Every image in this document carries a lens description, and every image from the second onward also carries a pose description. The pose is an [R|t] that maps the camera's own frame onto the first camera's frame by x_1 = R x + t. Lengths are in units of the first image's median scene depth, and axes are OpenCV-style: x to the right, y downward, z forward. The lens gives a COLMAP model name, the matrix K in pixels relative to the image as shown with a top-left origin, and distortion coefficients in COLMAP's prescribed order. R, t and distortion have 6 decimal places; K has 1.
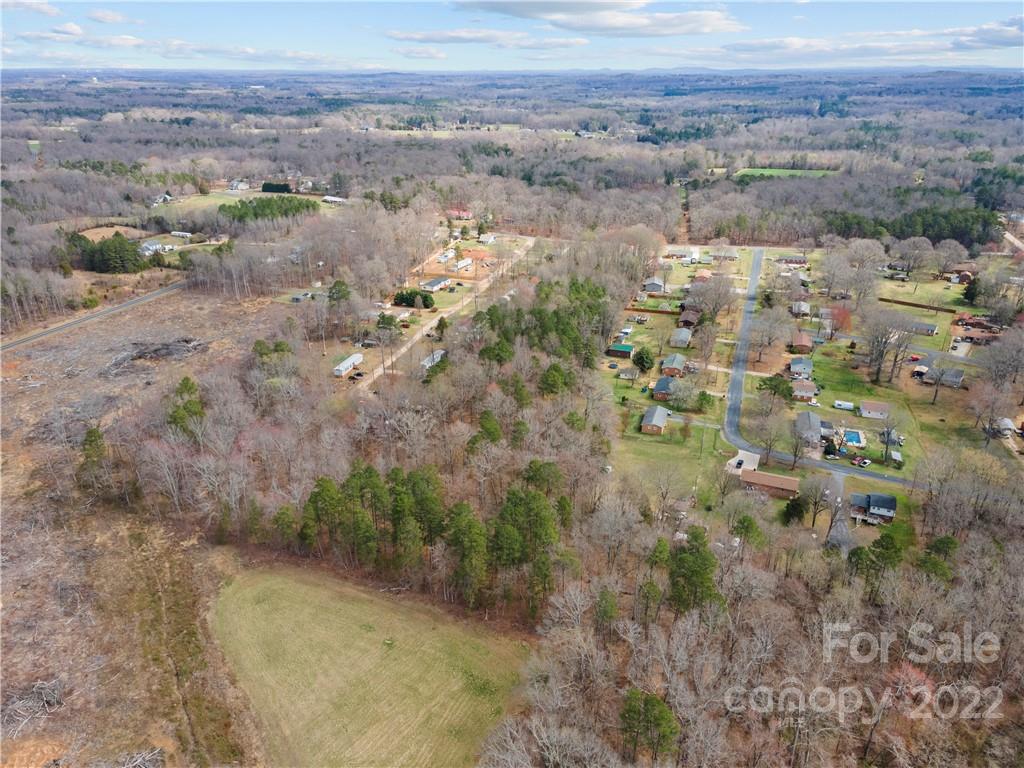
lens RADIAL K [[747.0, 0, 512.0], [0, 747.0, 384.0], [0, 0, 1]] dist [0.011122, 0.062702]
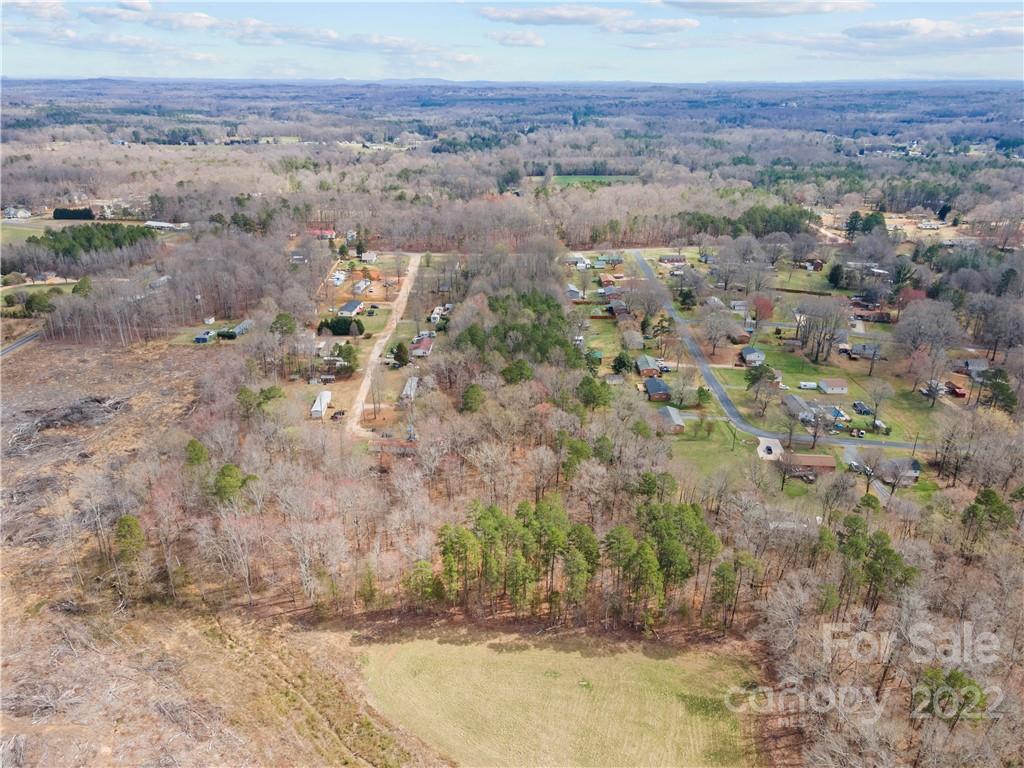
lens RADIAL K [[747.0, 0, 512.0], [0, 747.0, 384.0], [0, 0, 1]] dist [0.011122, 0.062702]
pose [[0.950192, -0.115069, 0.289645, -0.234758], [0.118426, 0.992945, 0.005971, -0.025485], [-0.288289, 0.028628, 0.957116, 0.047137]]
